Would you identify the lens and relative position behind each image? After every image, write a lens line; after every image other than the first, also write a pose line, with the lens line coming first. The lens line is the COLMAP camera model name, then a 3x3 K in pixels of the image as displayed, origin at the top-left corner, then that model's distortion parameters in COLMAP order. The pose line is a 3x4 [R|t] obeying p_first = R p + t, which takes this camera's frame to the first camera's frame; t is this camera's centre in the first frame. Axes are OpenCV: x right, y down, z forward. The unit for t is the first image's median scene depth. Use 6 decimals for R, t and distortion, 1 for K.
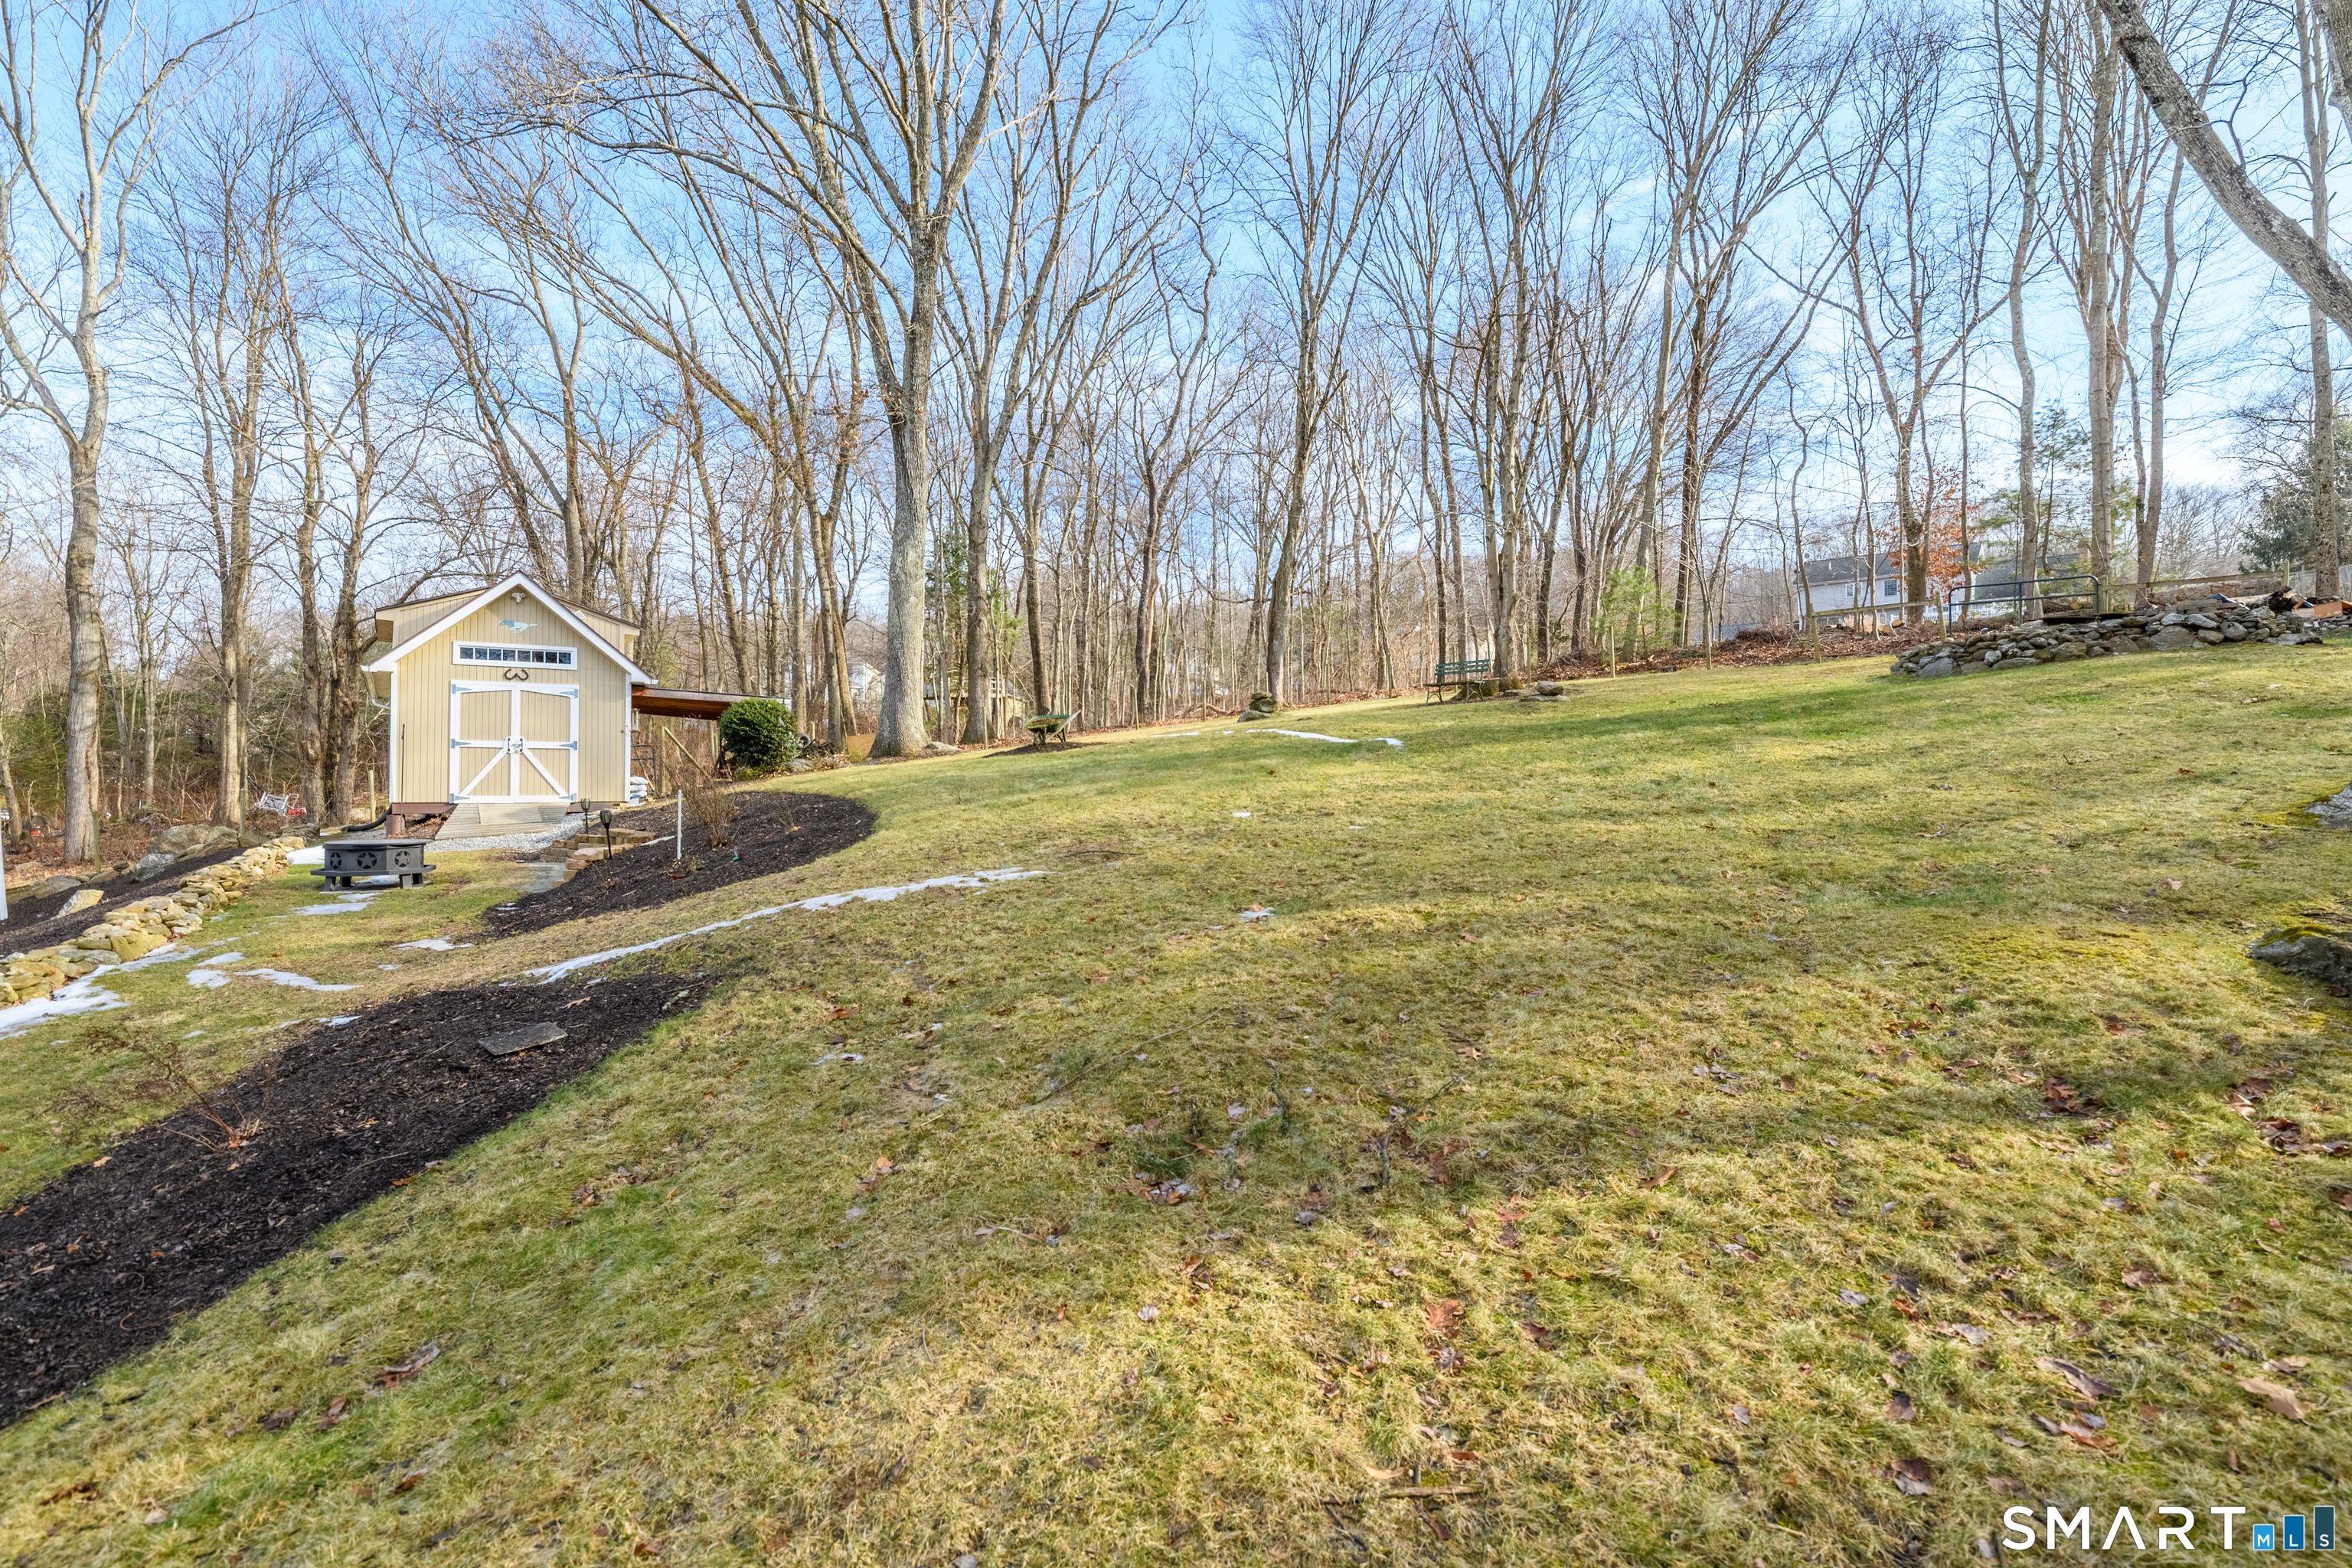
lens RADIAL K [[1175.4, 0, 1176.0], [0, 1175.4, 784.0], [0, 0, 1]] dist [-0.015696, -0.001523]
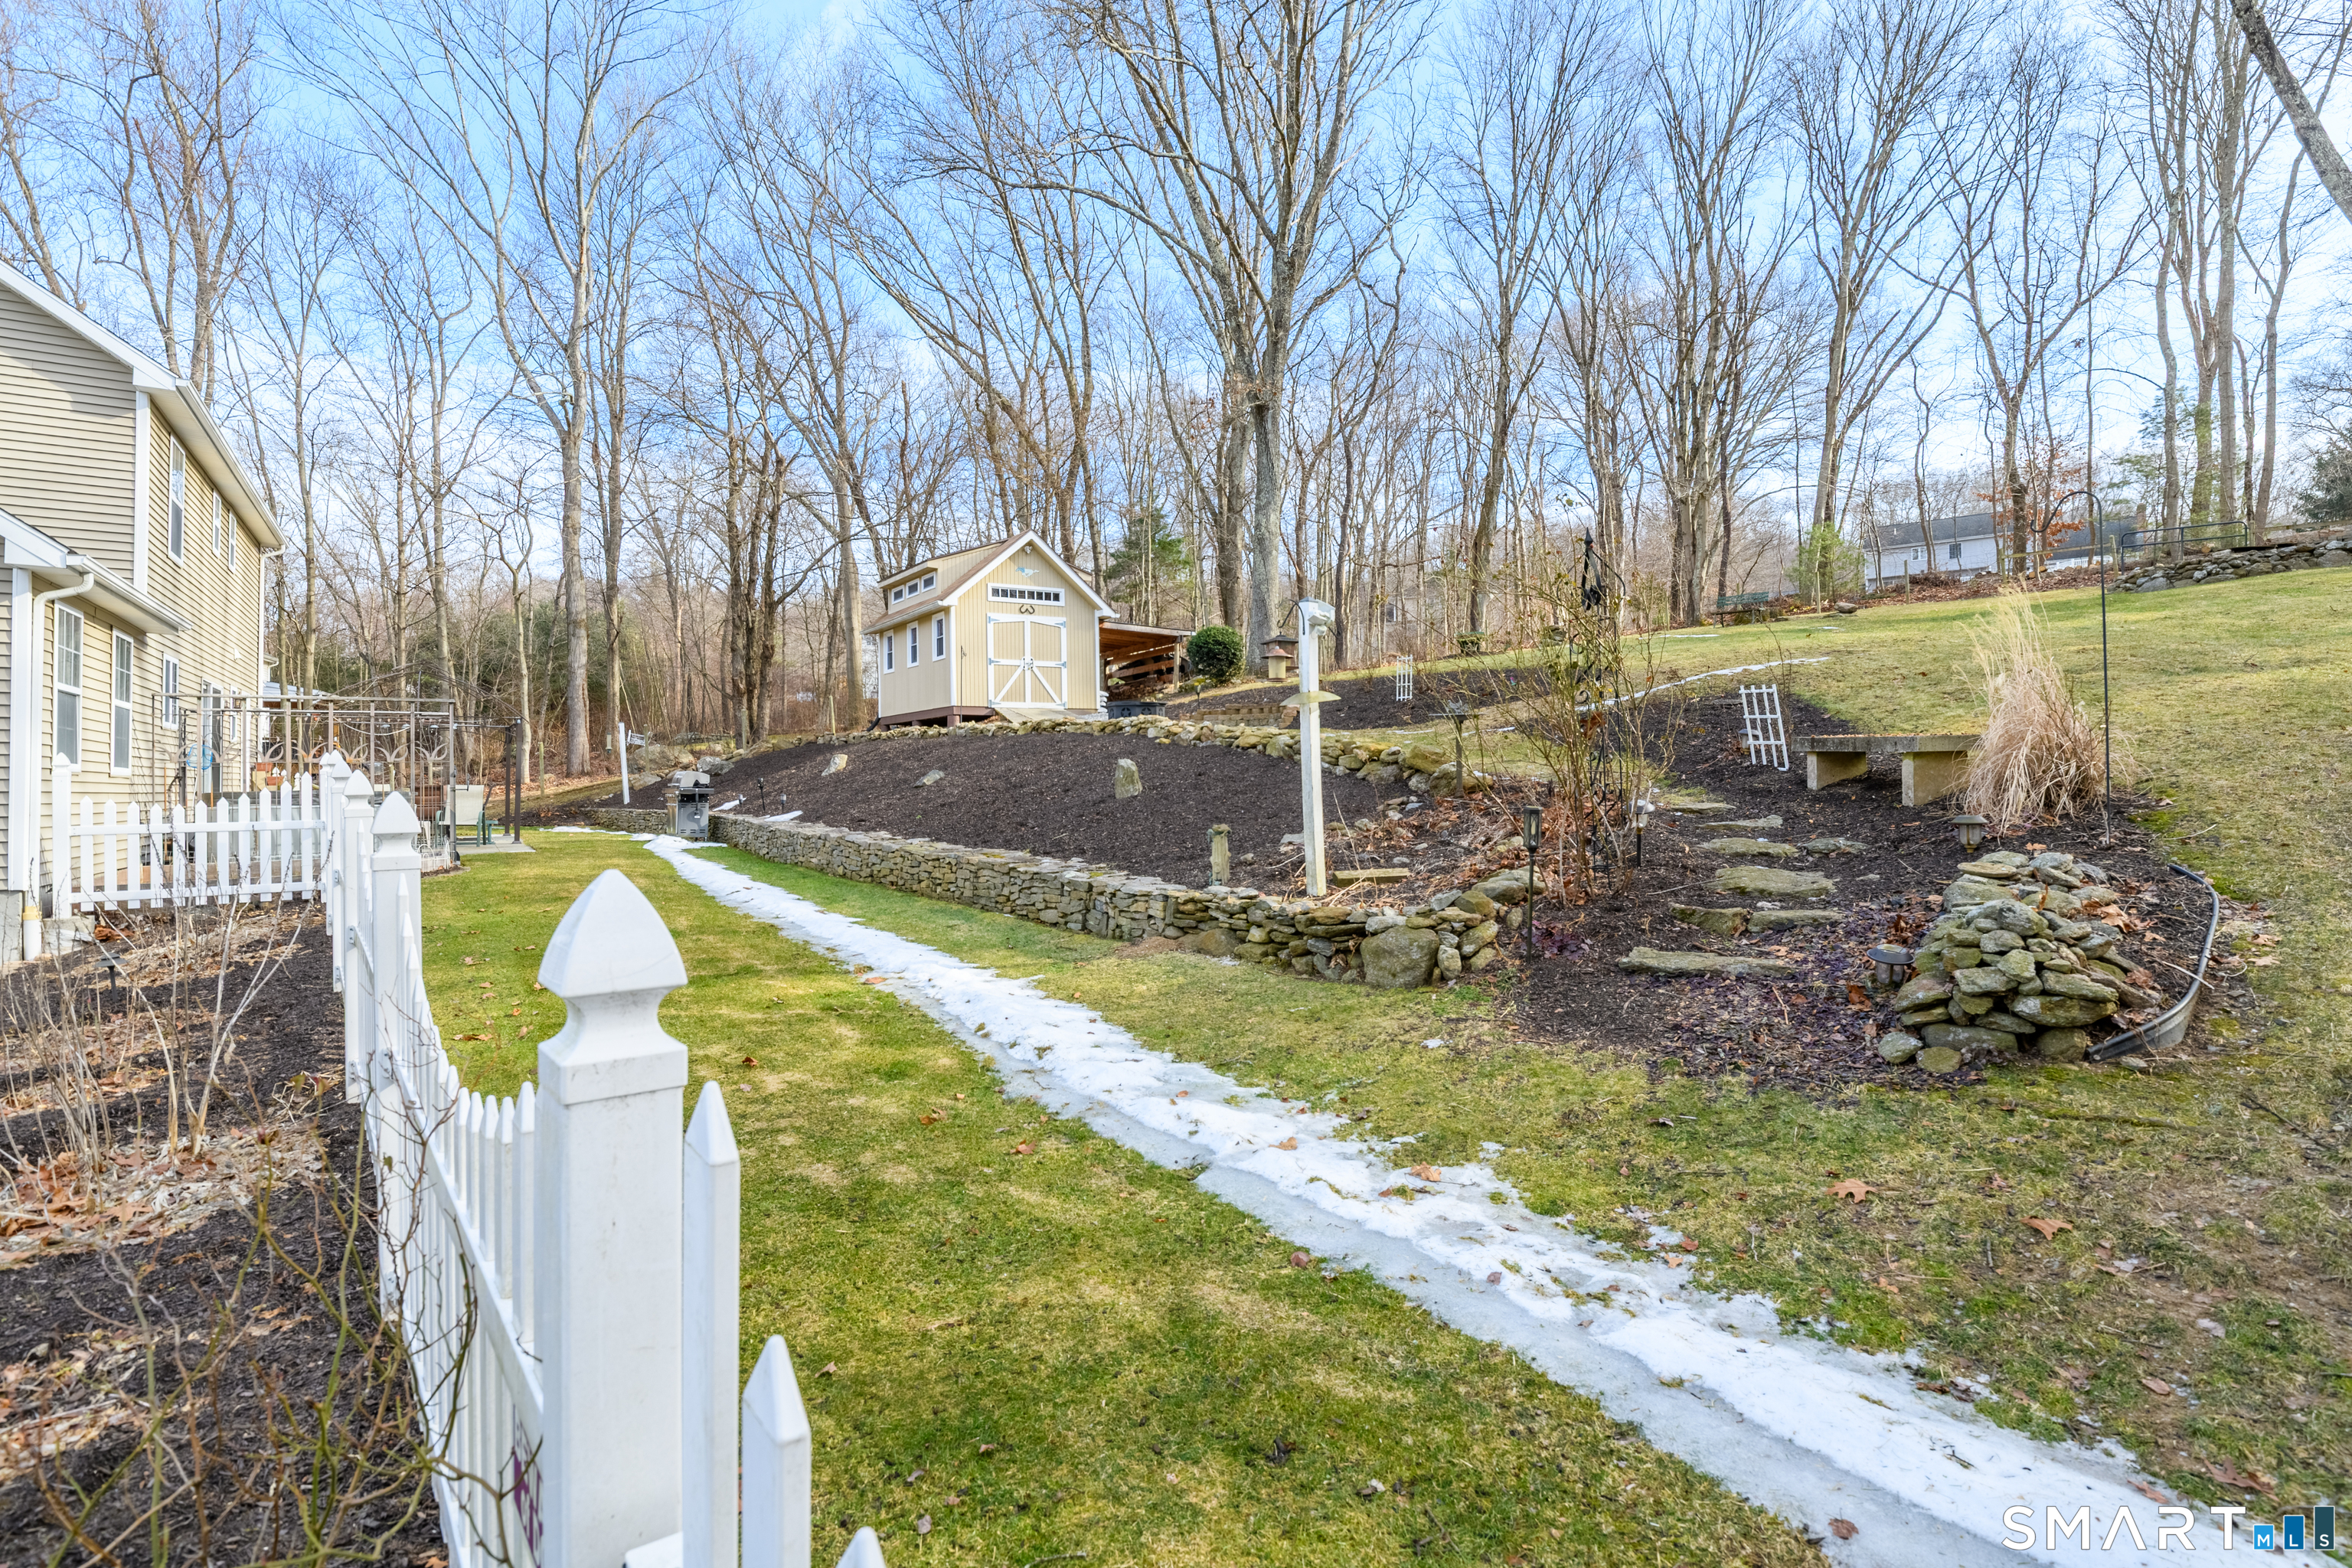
lens RADIAL K [[1175.4, 0, 1176.0], [0, 1175.4, 784.0], [0, 0, 1]] dist [-0.015696, -0.001523]
pose [[0.999832, -0.008737, -0.016104, -0.361878], [0.009015, 0.999810, 0.017302, 0.076107], [0.015950, -0.017444, 0.999721, -0.294158]]
